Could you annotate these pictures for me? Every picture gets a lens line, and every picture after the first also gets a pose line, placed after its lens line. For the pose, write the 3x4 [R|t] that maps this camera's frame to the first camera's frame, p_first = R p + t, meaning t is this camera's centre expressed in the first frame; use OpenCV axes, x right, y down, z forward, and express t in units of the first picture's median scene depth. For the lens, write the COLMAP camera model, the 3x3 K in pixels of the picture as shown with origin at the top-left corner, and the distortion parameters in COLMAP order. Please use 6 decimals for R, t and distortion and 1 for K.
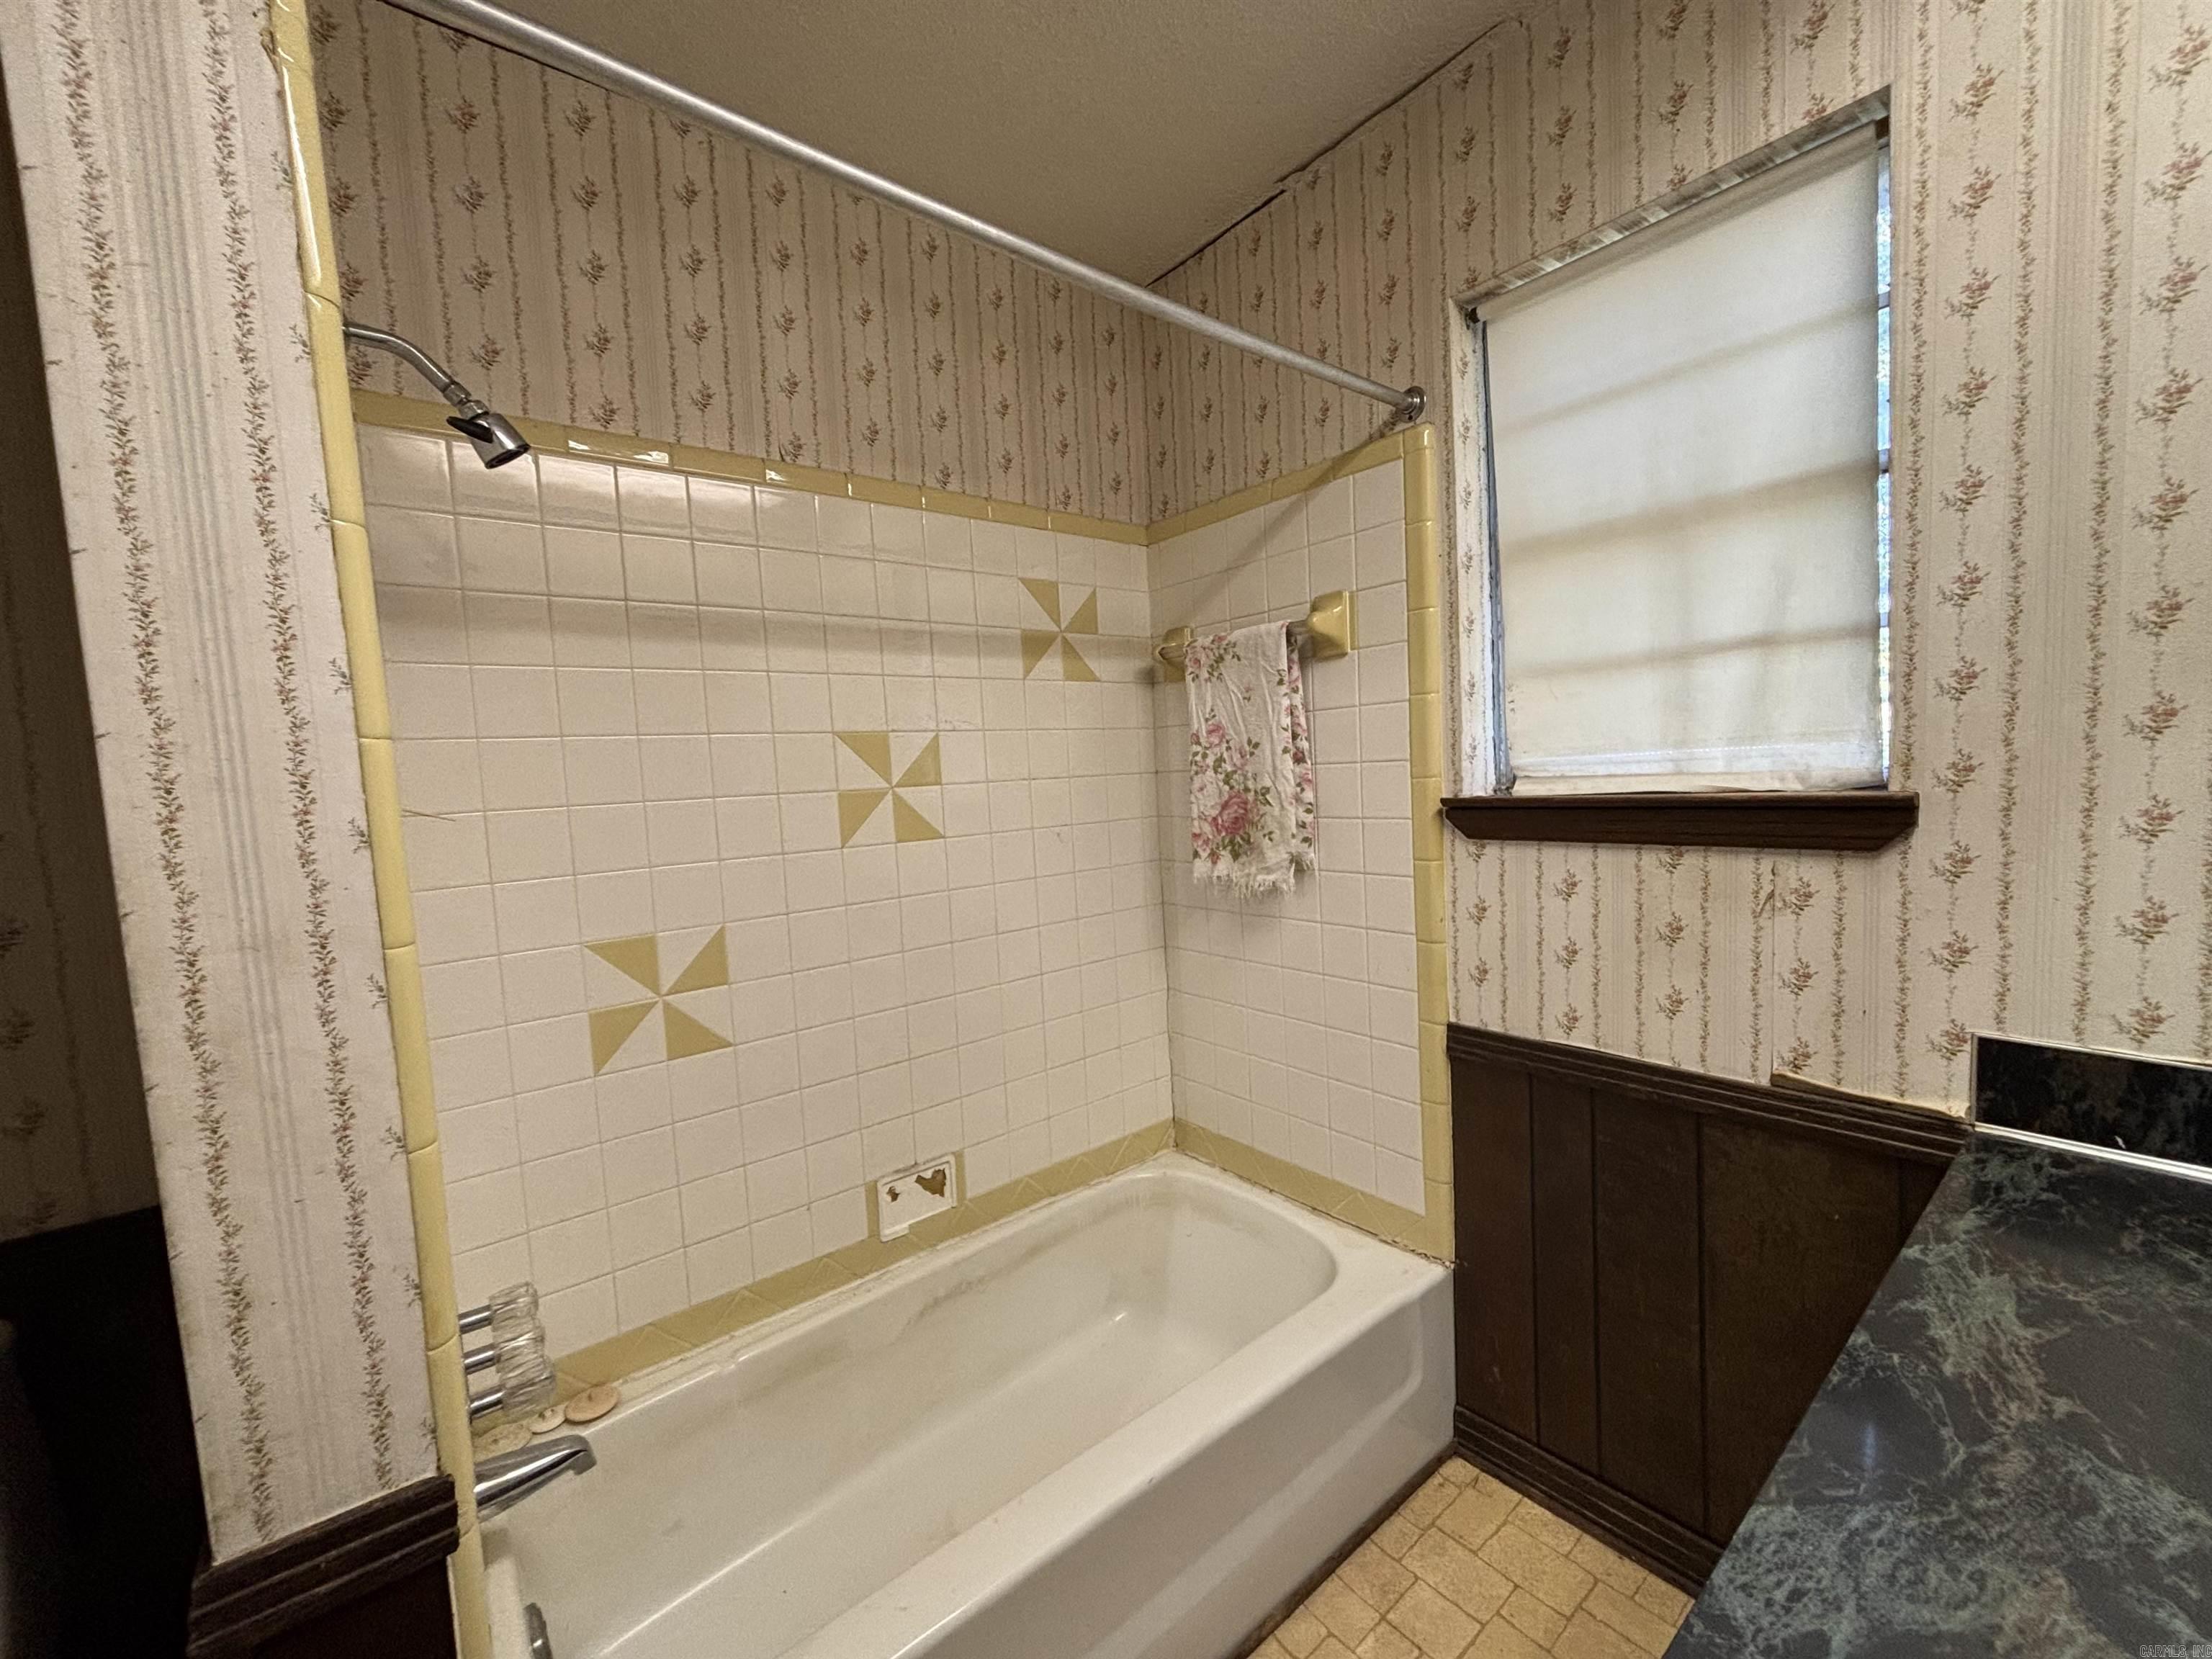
lens RADIAL K [[891.6, 0, 1106.0], [0, 891.6, 829.5], [0, 0, 1]] dist [-0.000374, 0.000647]
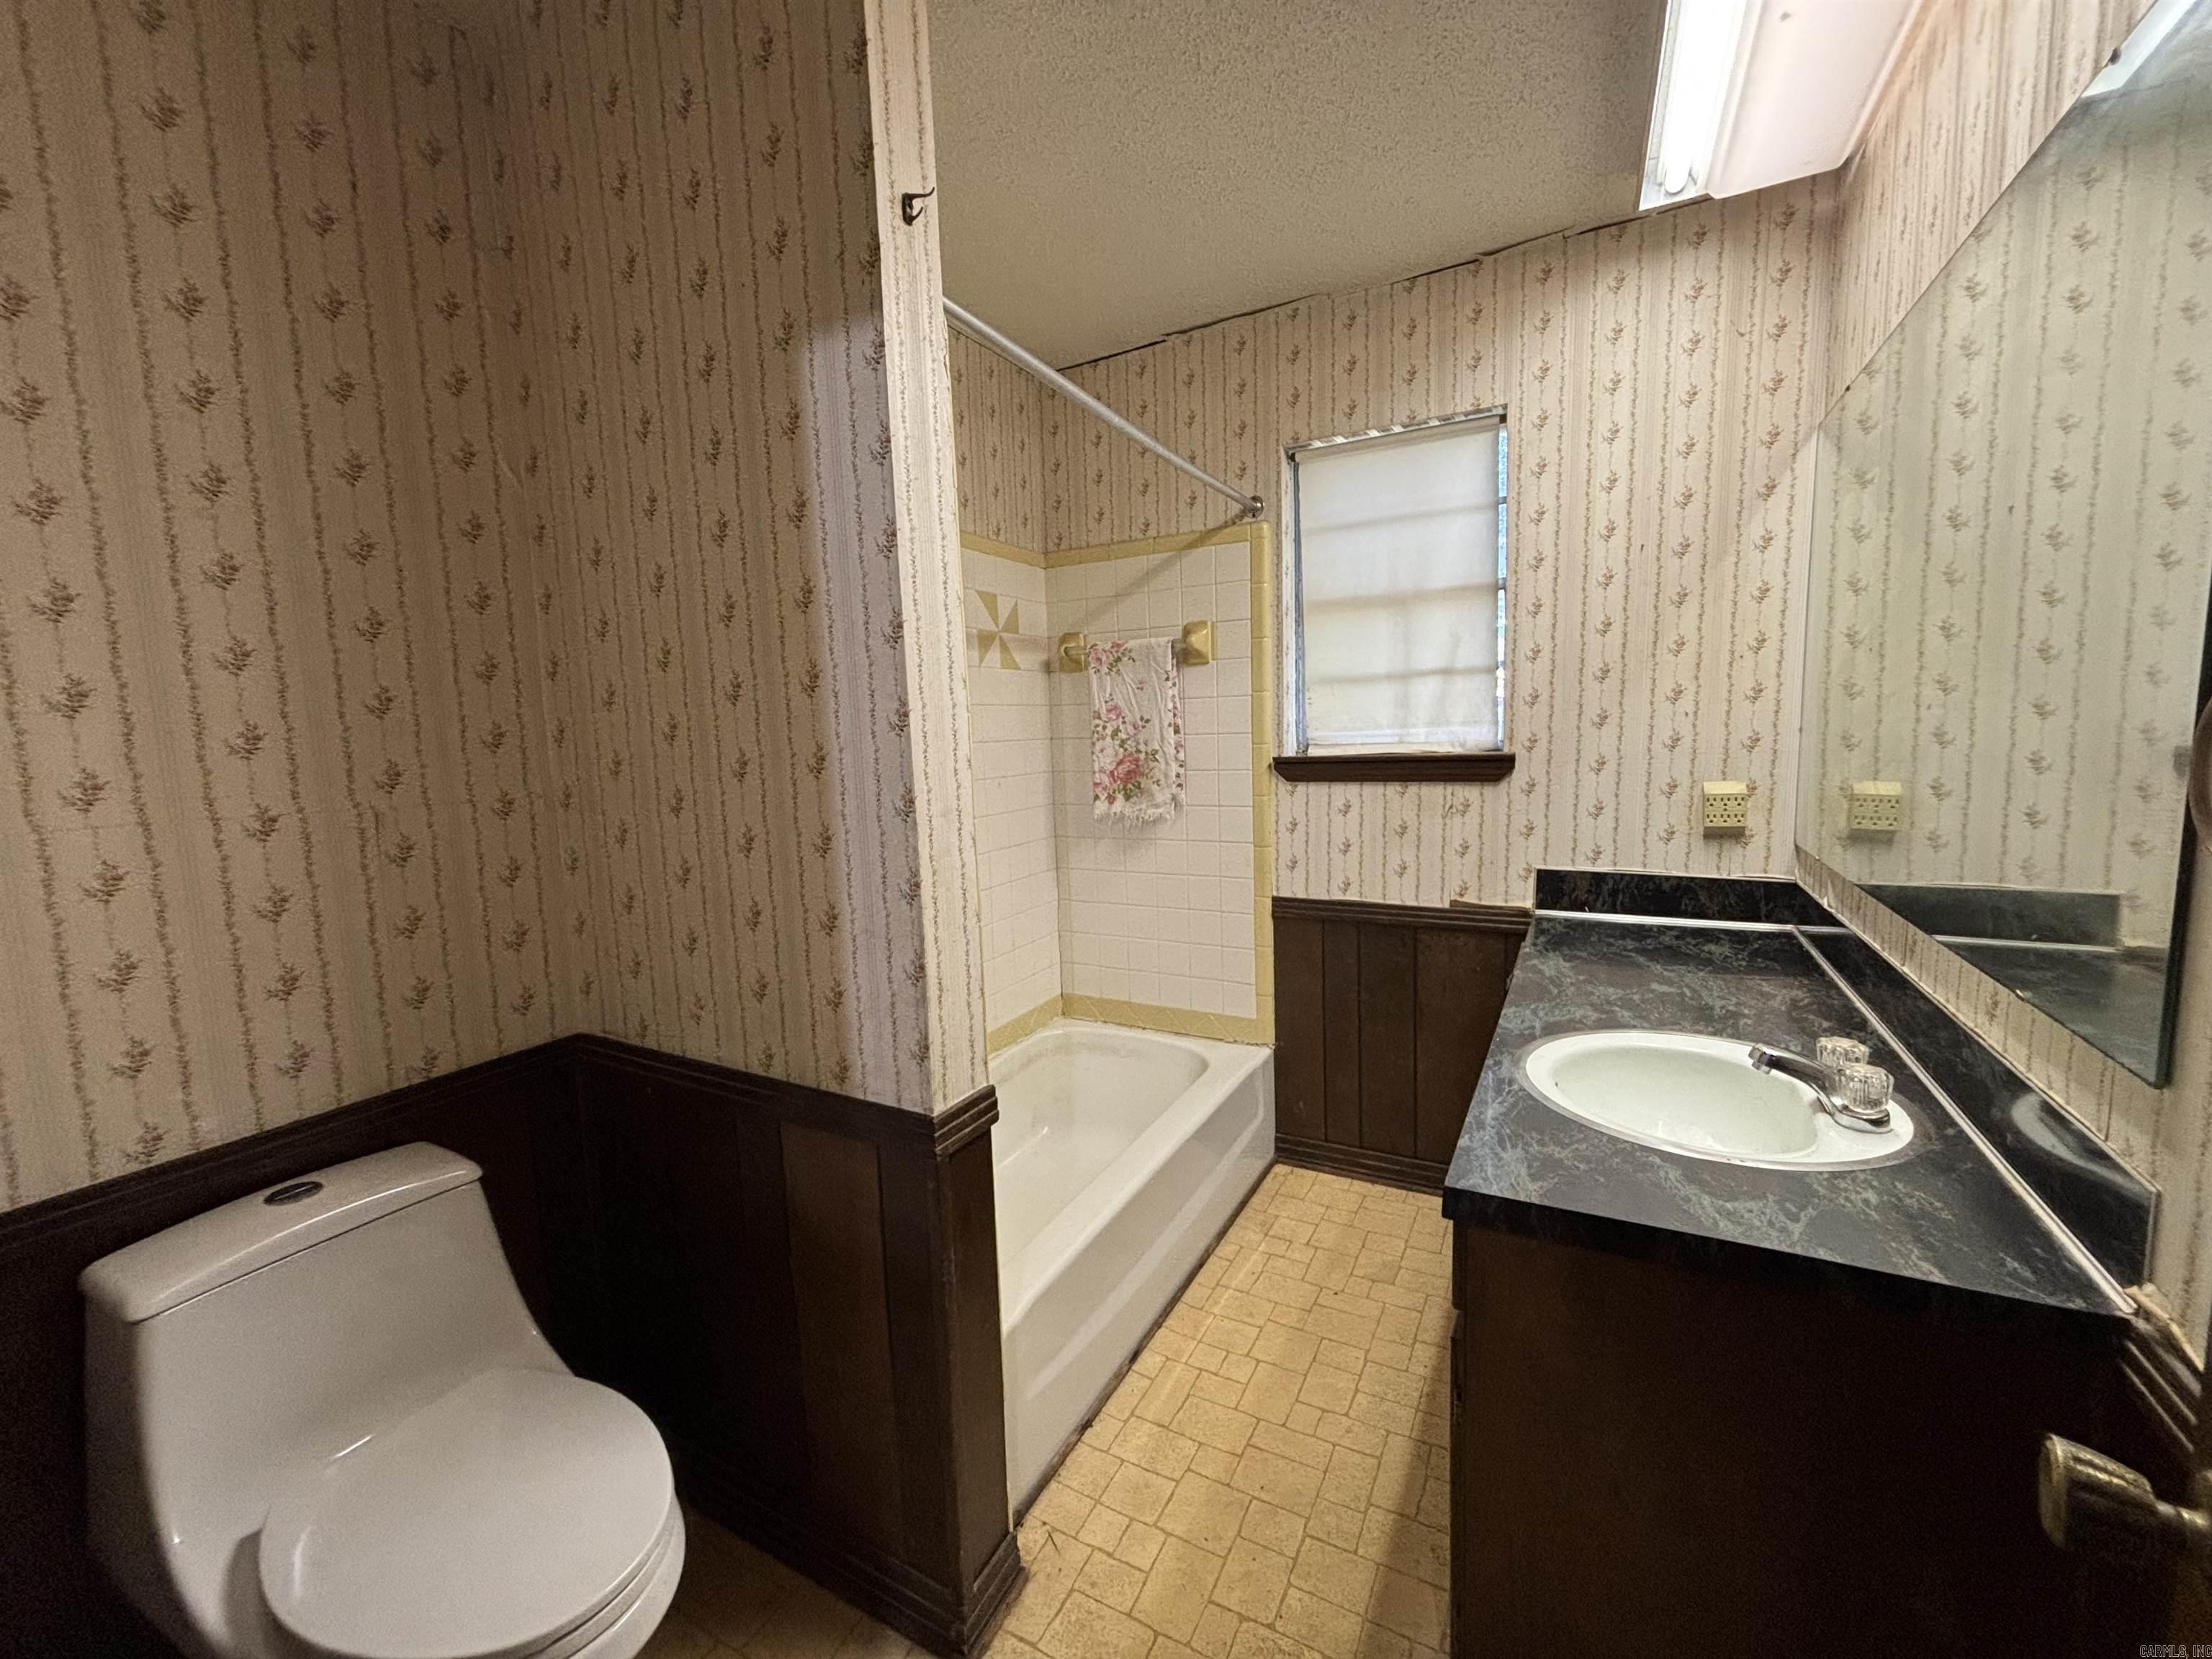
lens RADIAL K [[896.5, 0, 1103.0], [0, 896.5, 833.4], [0, 0, 1]] dist [0.015456, -0.000192]
pose [[0.924405, -0.025616, 0.380551, -0.530161], [0.012023, 0.999203, 0.038053, 0.038303], [-0.381223, -0.030601, 0.923976, -0.389813]]
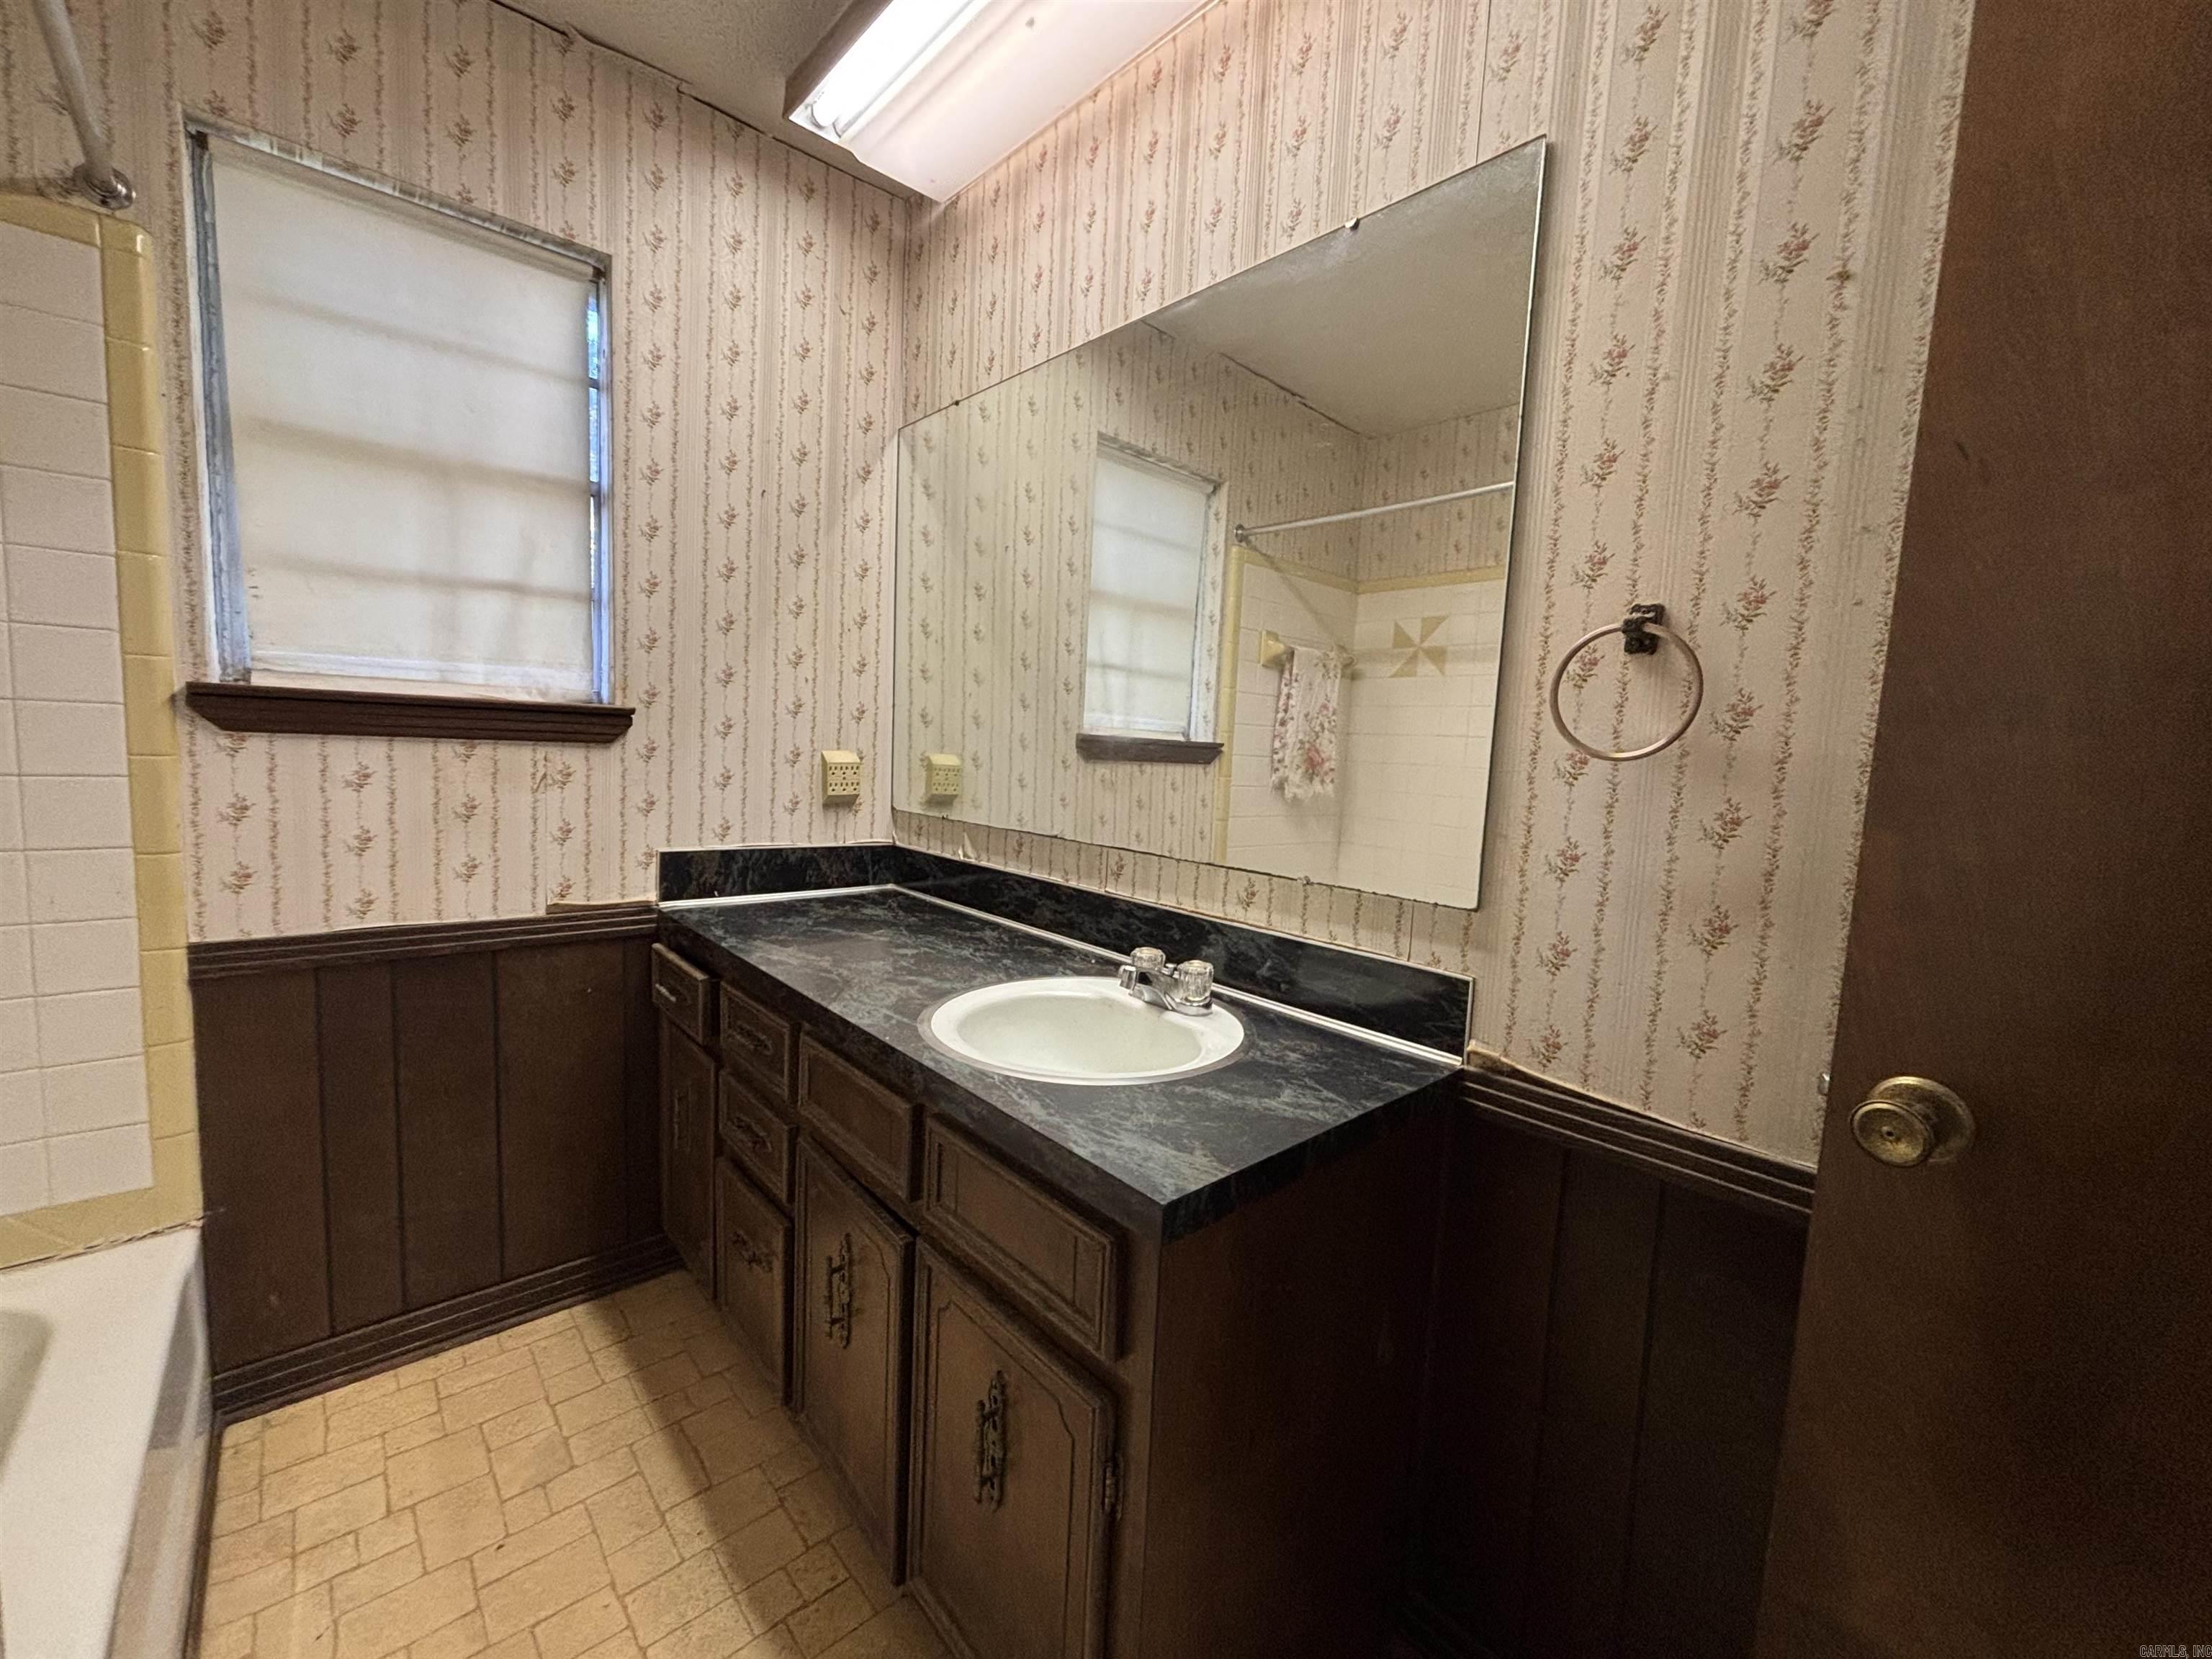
lens RADIAL K [[900.2, 0, 1104.6], [0, 900.2, 833.7], [0, 0, 1]] dist [0.000514, 0.000111]
pose [[-0.052037, -0.047967, 0.997493, -0.547485], [0.023319, 0.998515, 0.049233, 0.089625], [-0.998373, 0.025823, -0.050841, 0.157560]]
